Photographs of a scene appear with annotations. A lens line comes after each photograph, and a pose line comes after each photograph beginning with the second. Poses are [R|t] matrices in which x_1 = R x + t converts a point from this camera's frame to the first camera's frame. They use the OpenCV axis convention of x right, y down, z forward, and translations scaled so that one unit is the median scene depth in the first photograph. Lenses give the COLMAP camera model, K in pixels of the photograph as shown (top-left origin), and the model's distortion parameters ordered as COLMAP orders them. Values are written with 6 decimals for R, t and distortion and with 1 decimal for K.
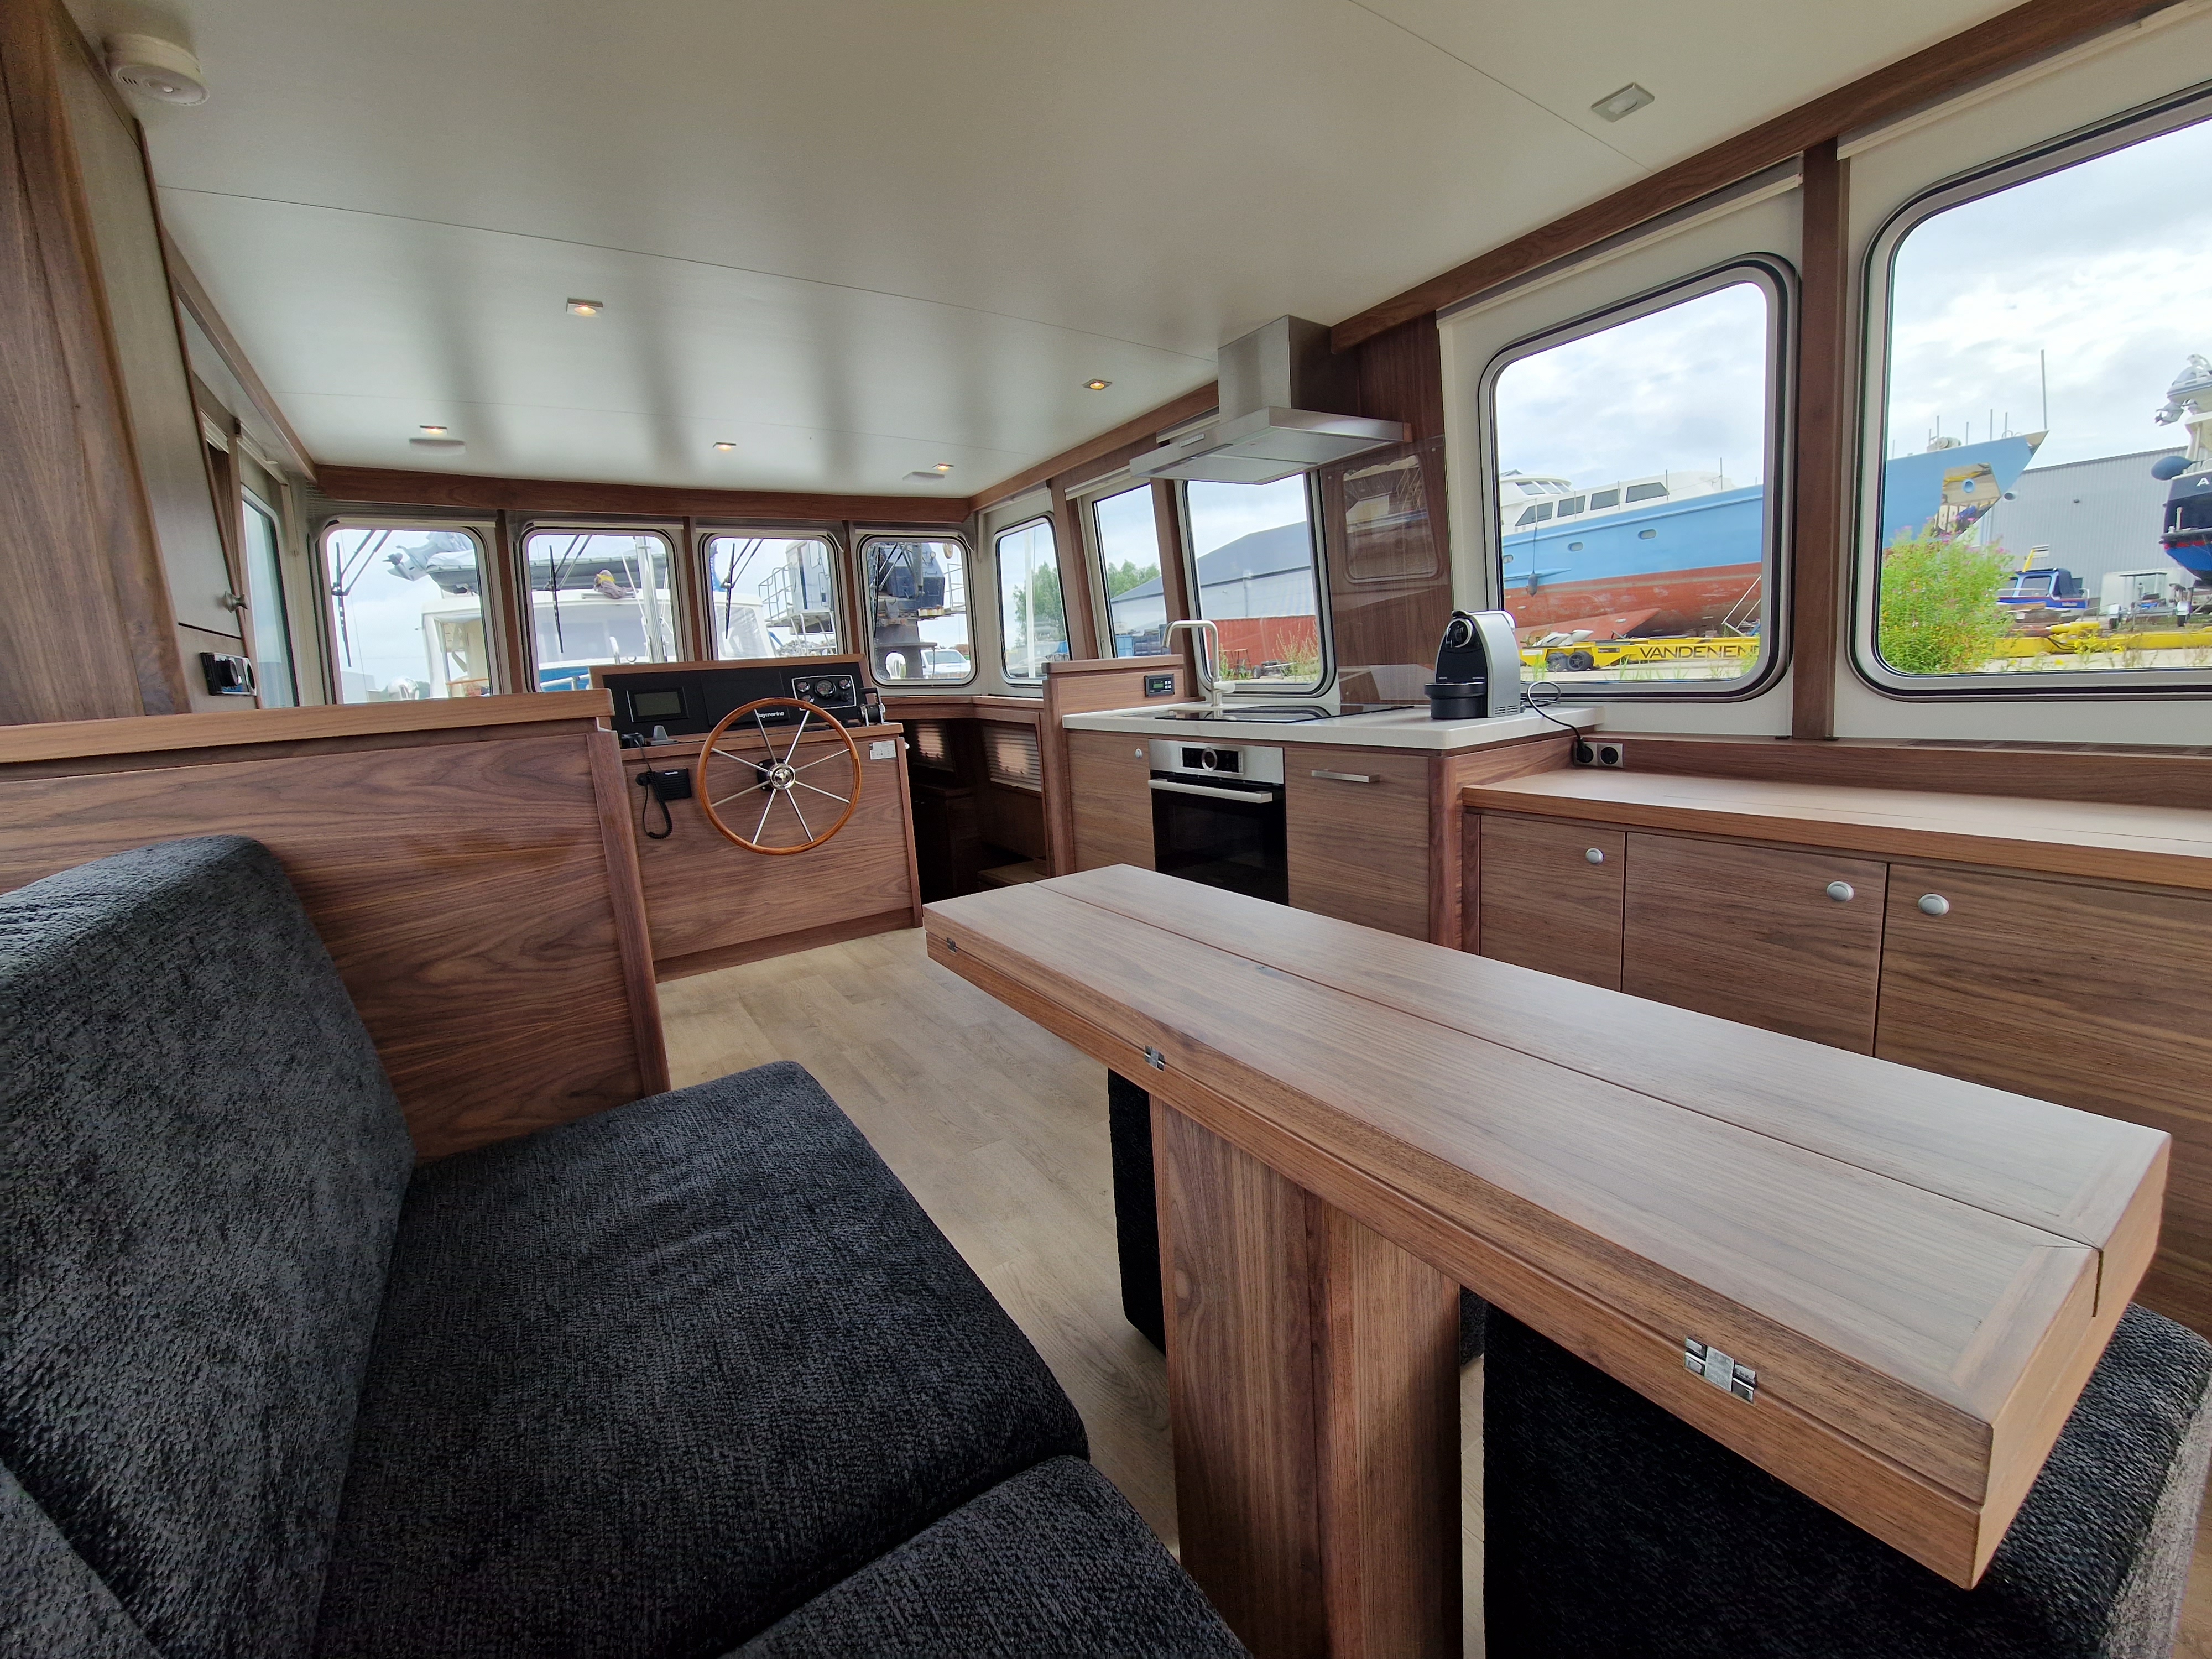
lens RADIAL K [[896.0, 0, 1104.9], [0, 896.0, 815.9], [0, 0, 1]] dist [0.021144, -0.000123]
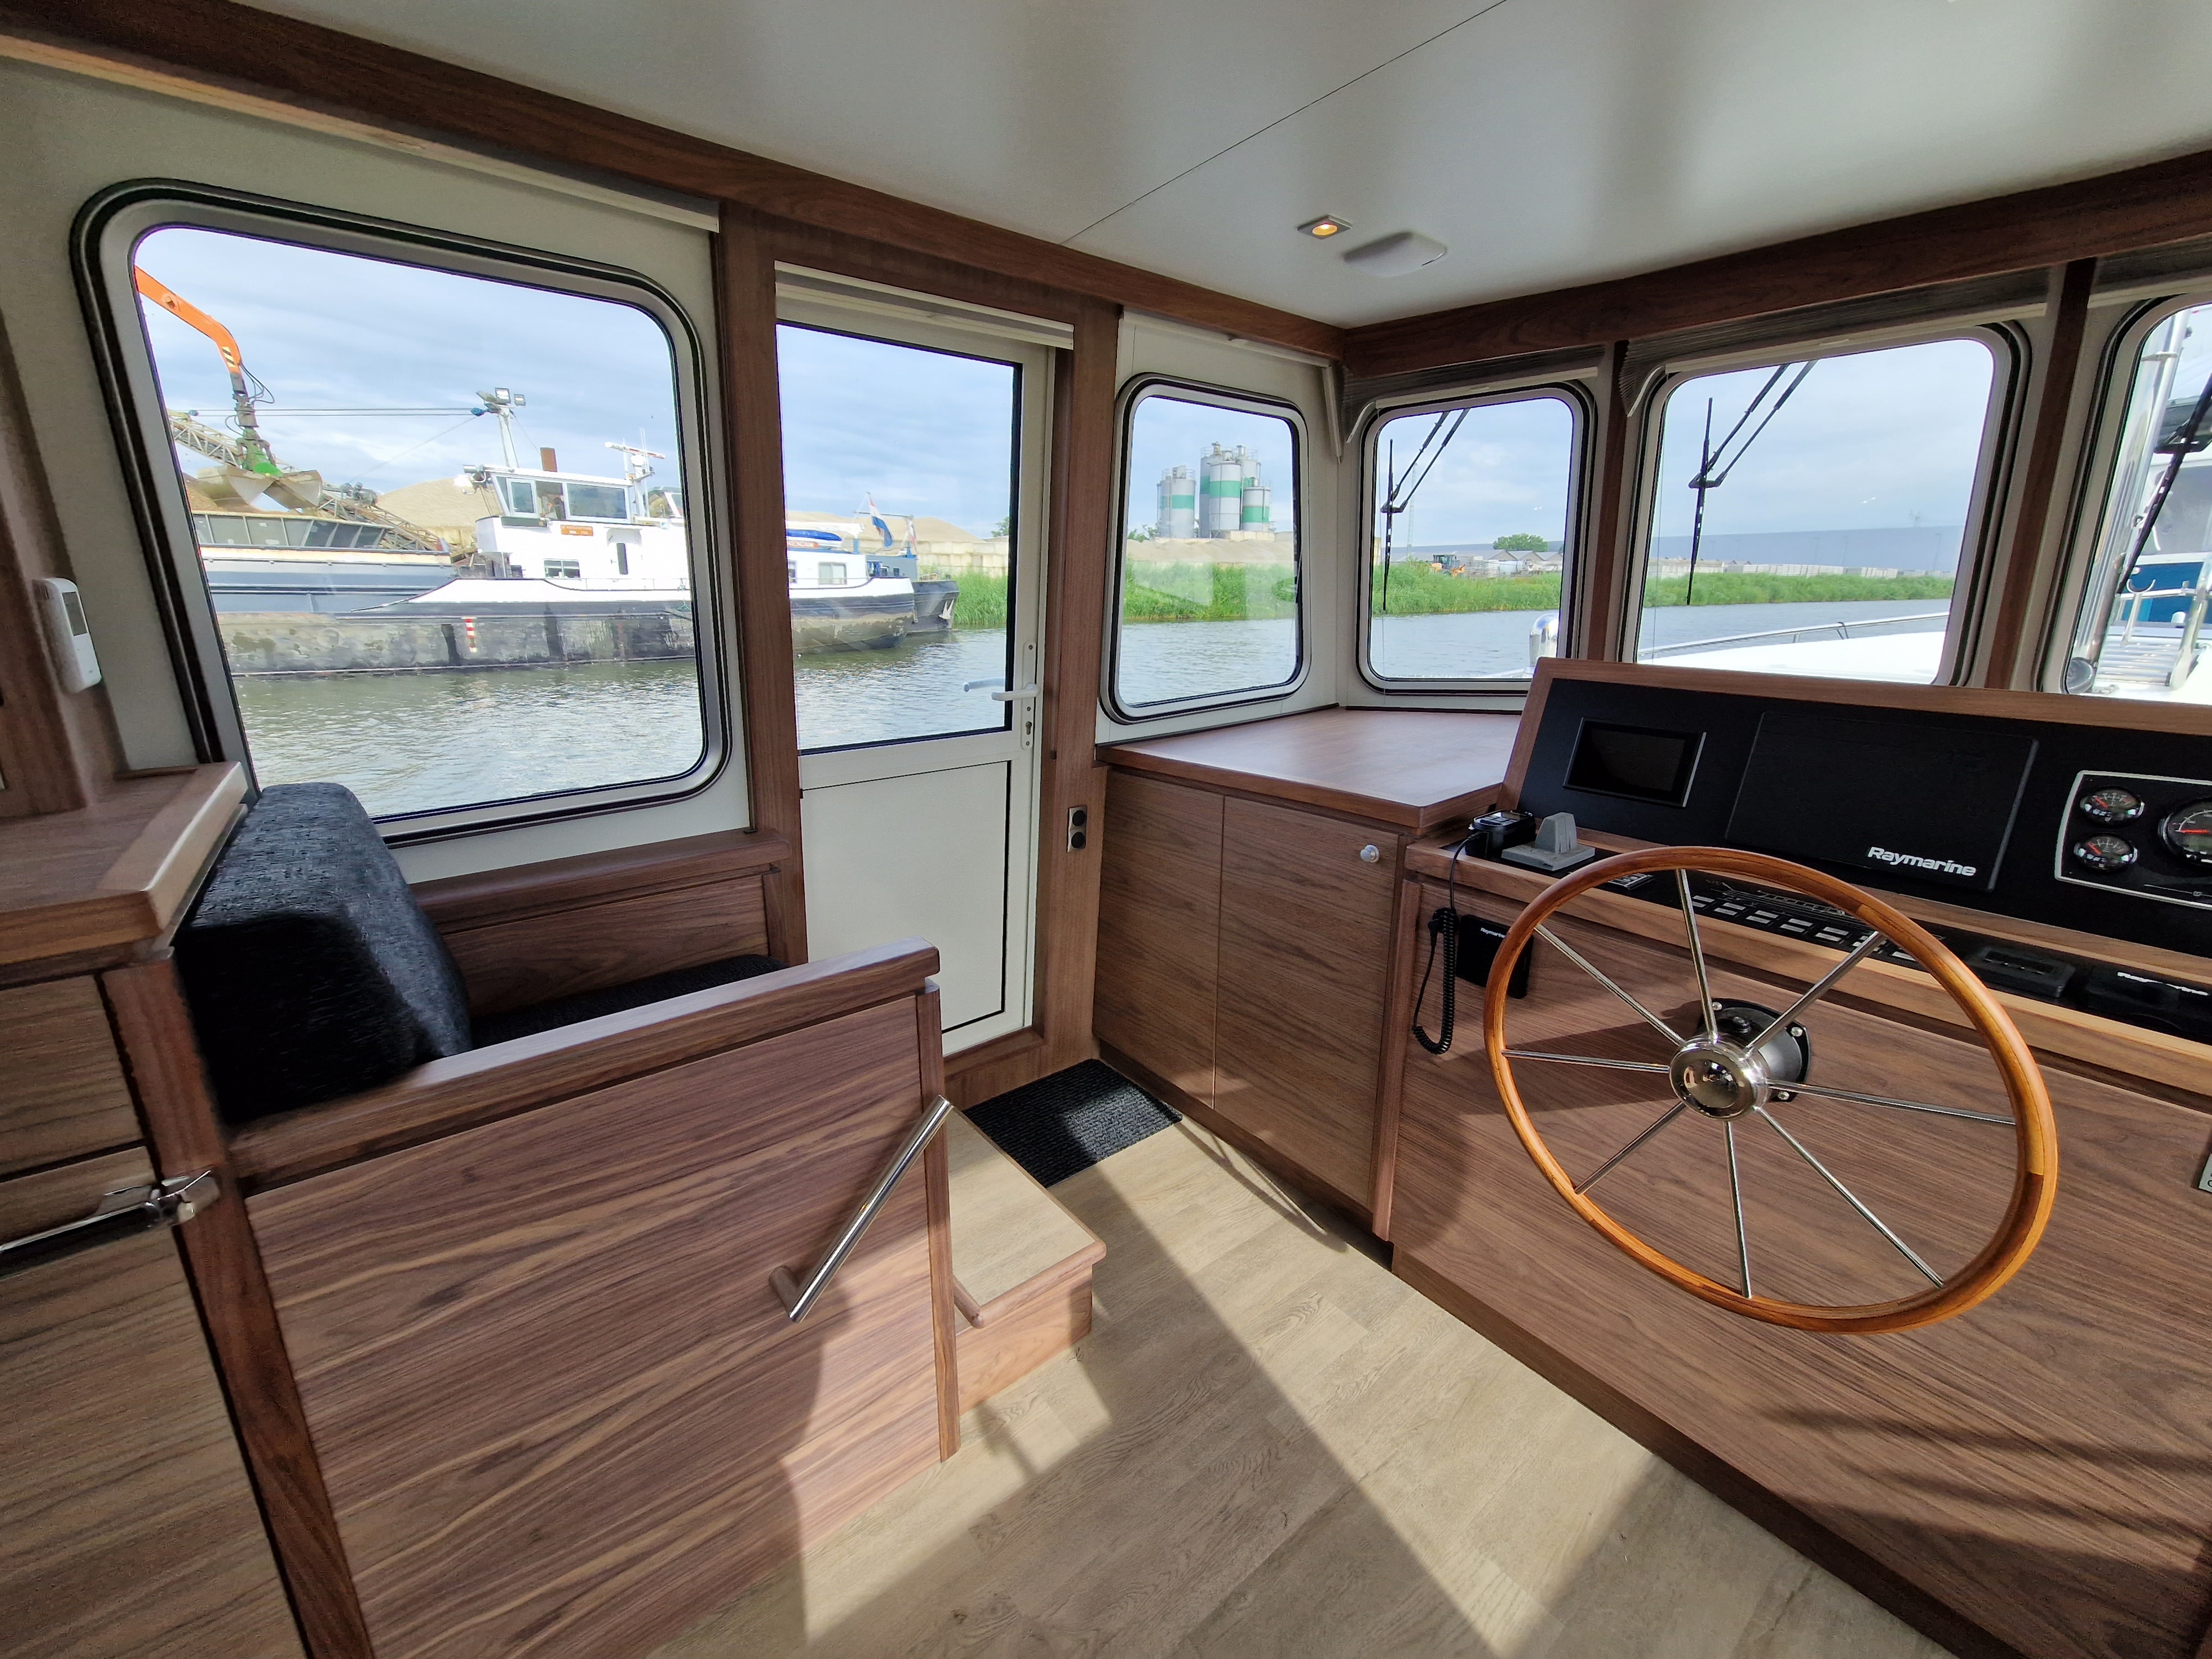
lens RADIAL K [[908.6, 0, 1109.2], [0, 908.6, 799.7], [0, 0, 1]] dist [0.006922, -0.000398]
pose [[0.091176, 0.298911, -0.949915, -0.082083], [-0.178788, 0.943303, 0.279670, -0.168393], [0.979654, 0.144334, 0.139448, 0.632319]]
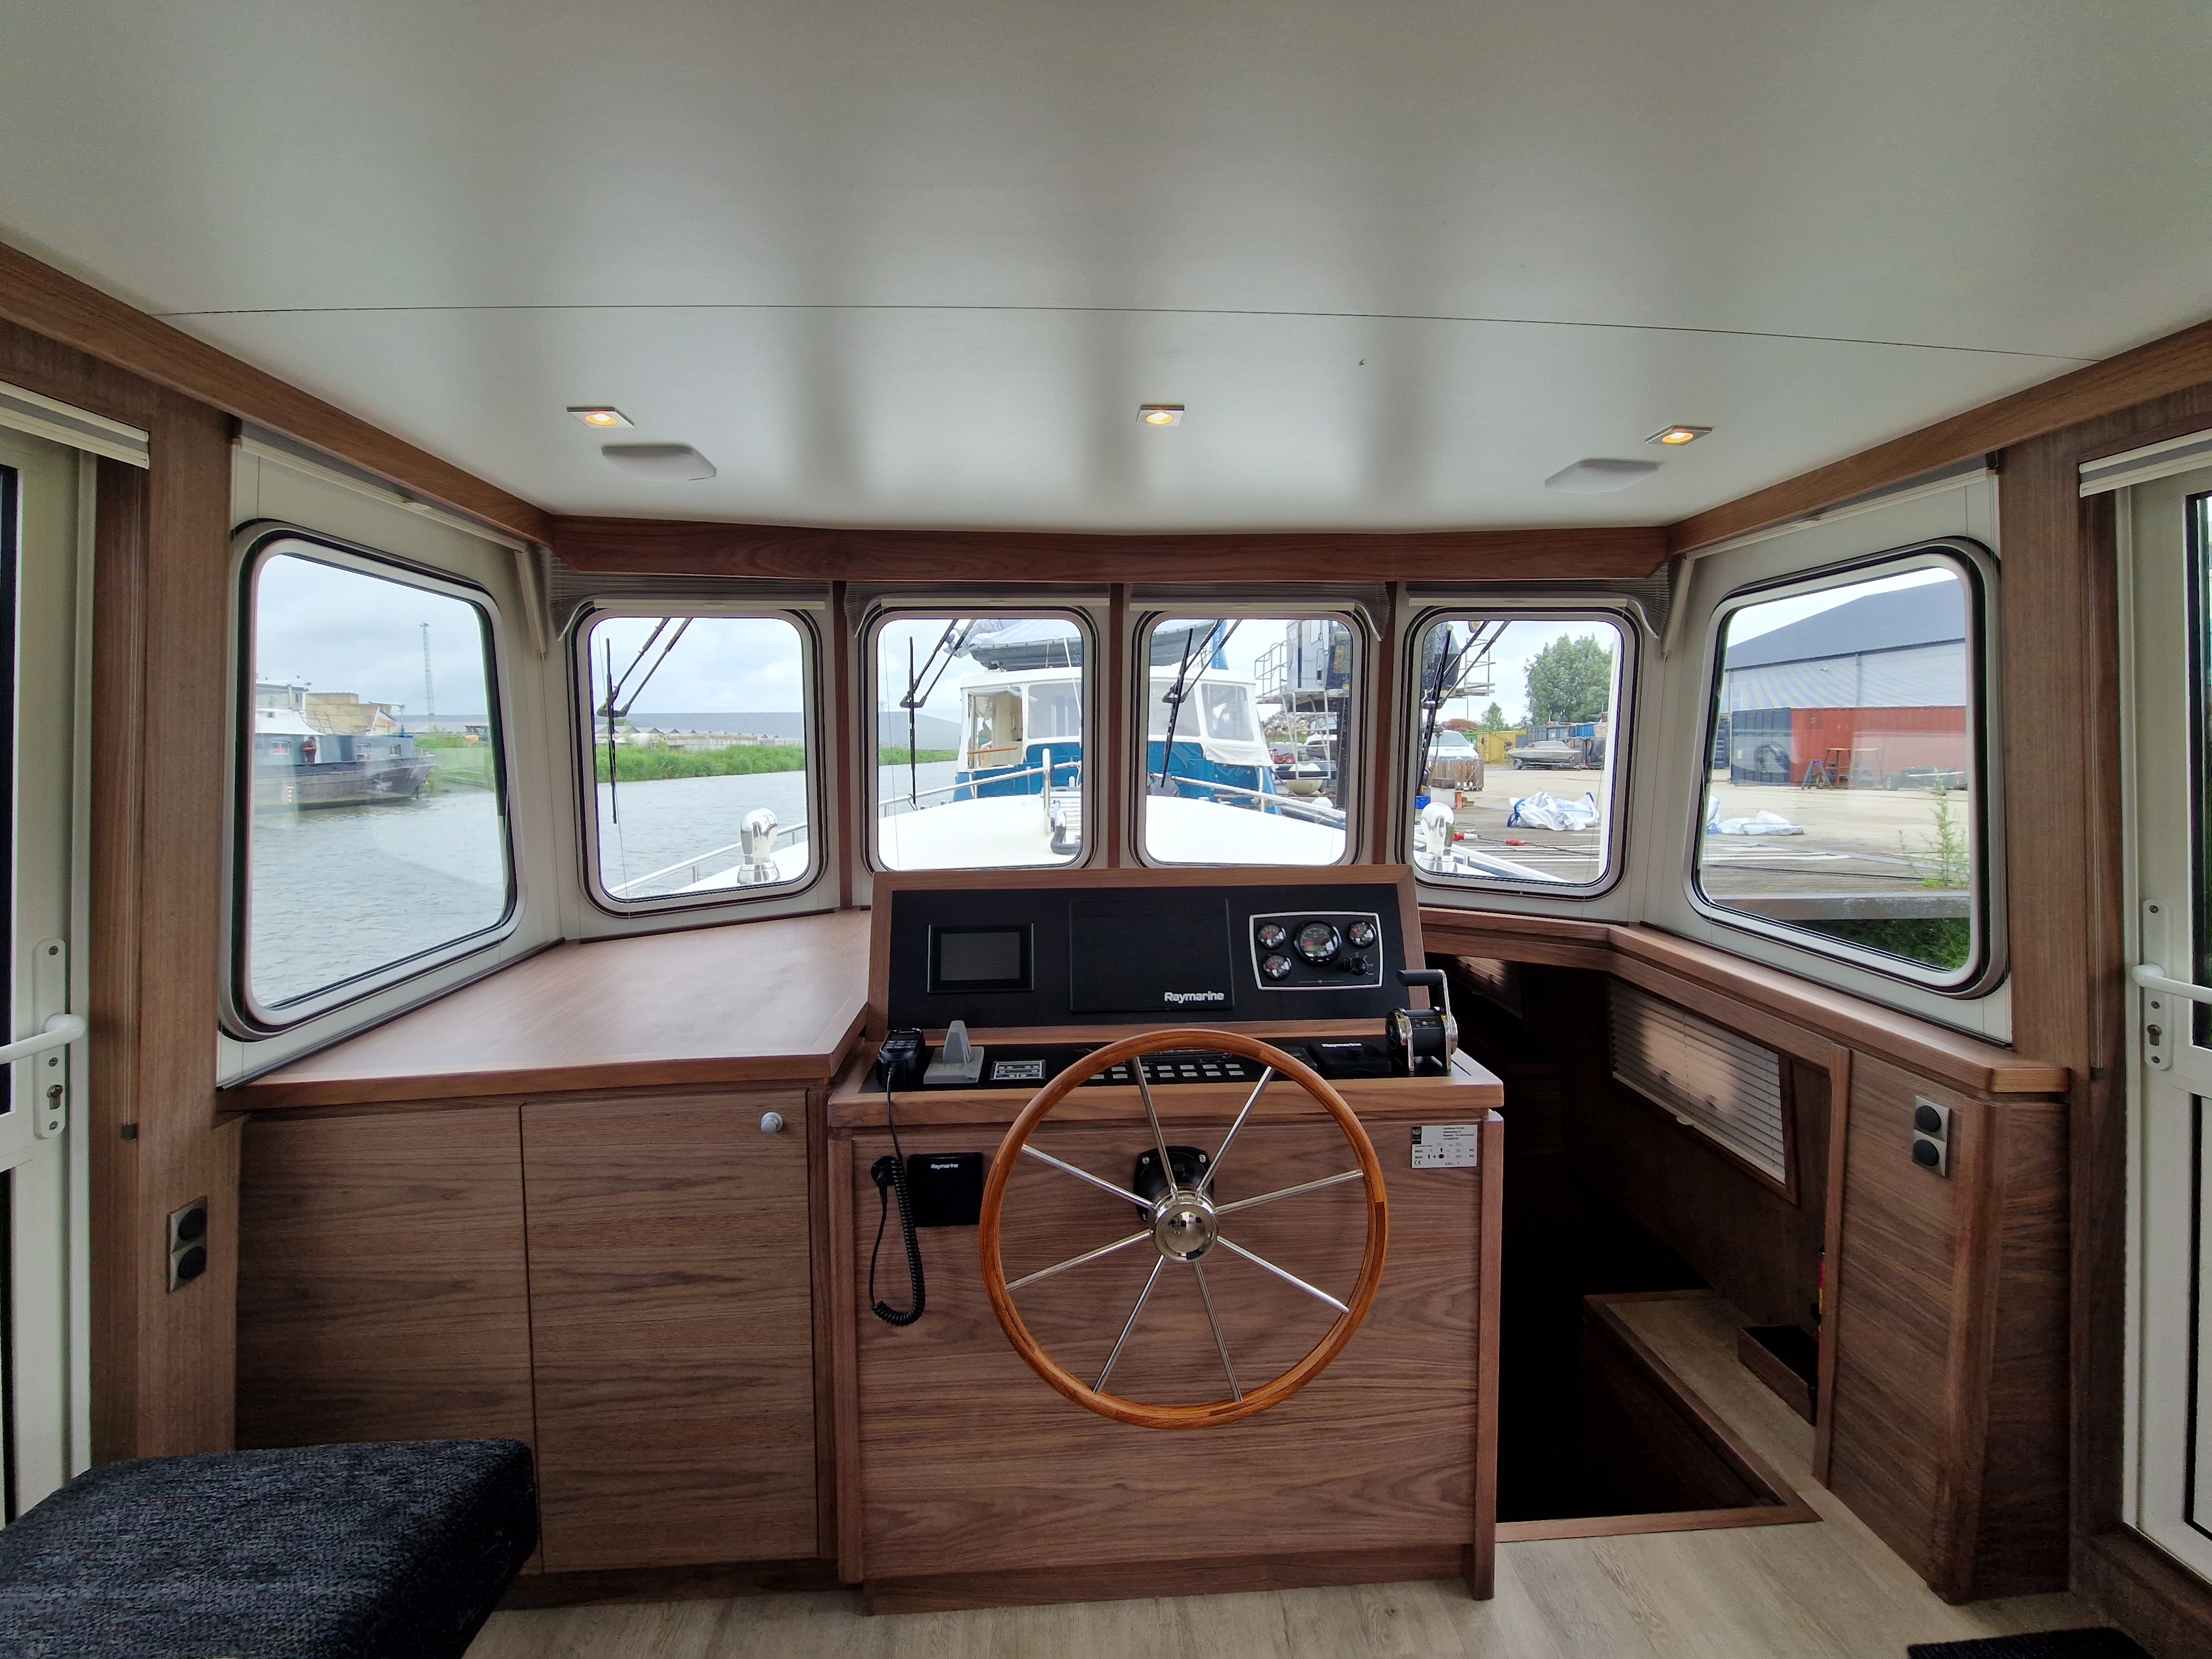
lens RADIAL K [[908.6, 0, 1109.2], [0, 908.6, 799.7], [0, 0, 1]] dist [0.006922, -0.000398]
pose [[0.868646, 0.086542, -0.487815, -0.186318], [-0.132529, 0.989332, -0.060477, -0.171170], [0.477378, 0.117183, 0.870849, 0.544714]]
